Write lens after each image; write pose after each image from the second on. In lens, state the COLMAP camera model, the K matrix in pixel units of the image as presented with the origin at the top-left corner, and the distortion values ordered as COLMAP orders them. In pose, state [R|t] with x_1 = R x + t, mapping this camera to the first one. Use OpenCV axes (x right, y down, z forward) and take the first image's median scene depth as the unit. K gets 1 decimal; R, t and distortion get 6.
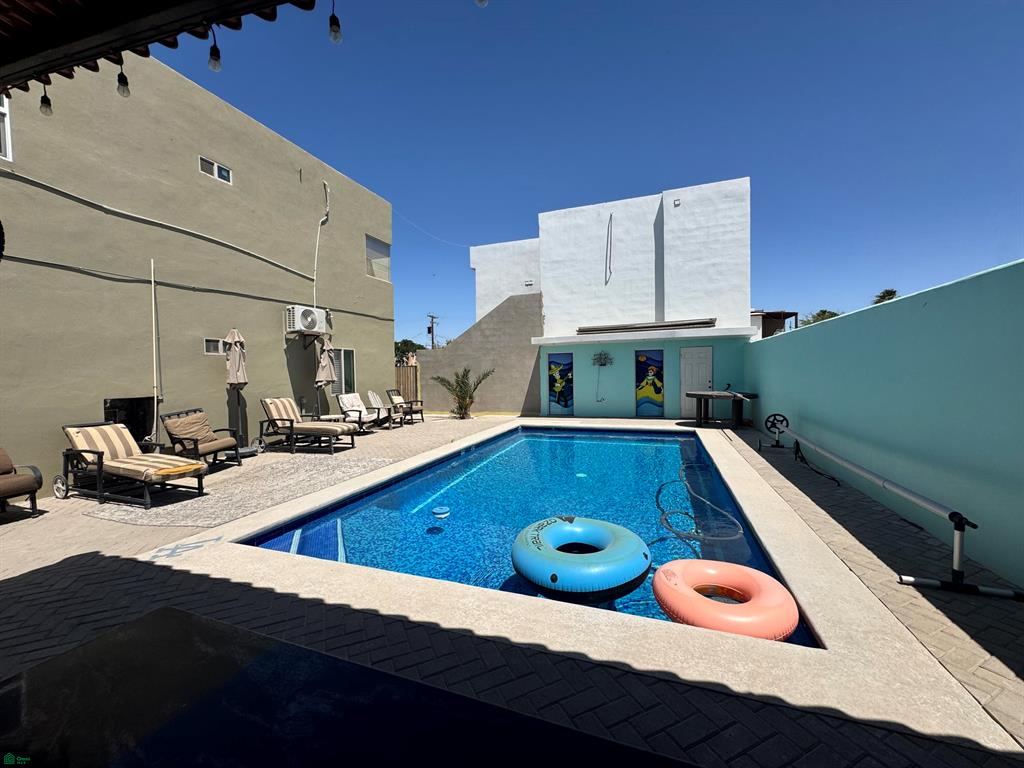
lens RADIAL K [[409.3, 0, 512.2], [0, 409.3, 381.3], [0, 0, 1]] dist [-0.002426, -0.000078]
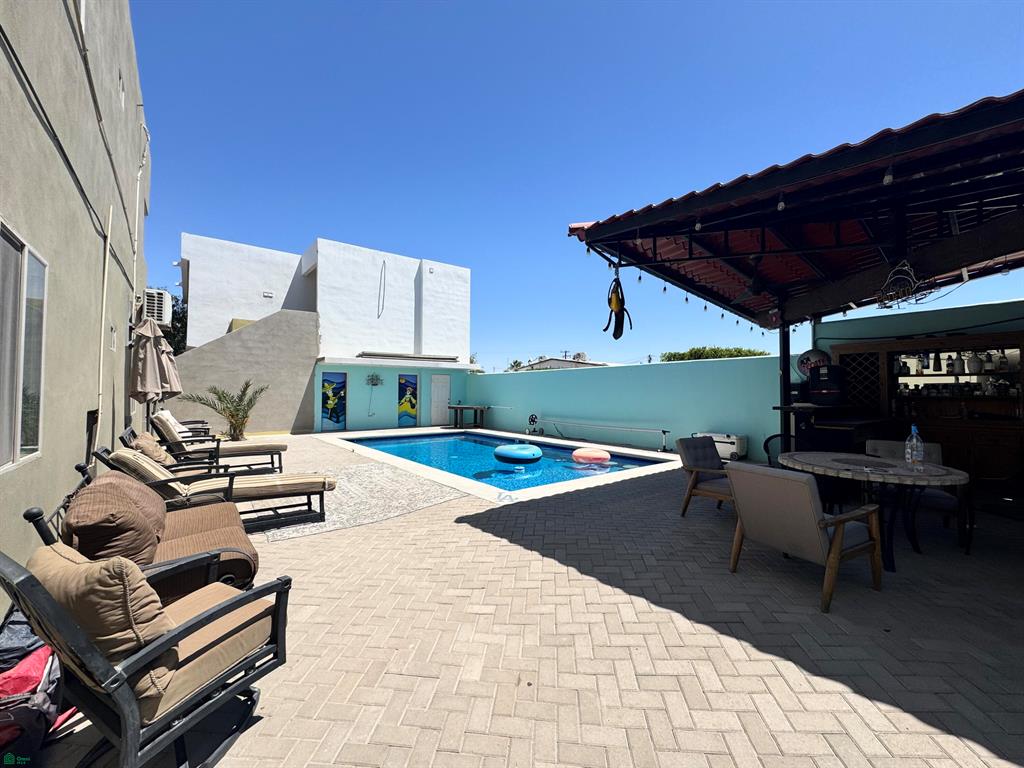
lens RADIAL K [[409.3, 0, 511.8], [0, 409.3, 386.0], [0, 0, 1]] dist [-0.002426, -0.000078]
pose [[0.521583, 0.033531, 0.852542, -0.588494], [0.006031, 0.999058, -0.042983, 0.016920], [-0.853179, 0.027561, 0.520889, 0.048301]]
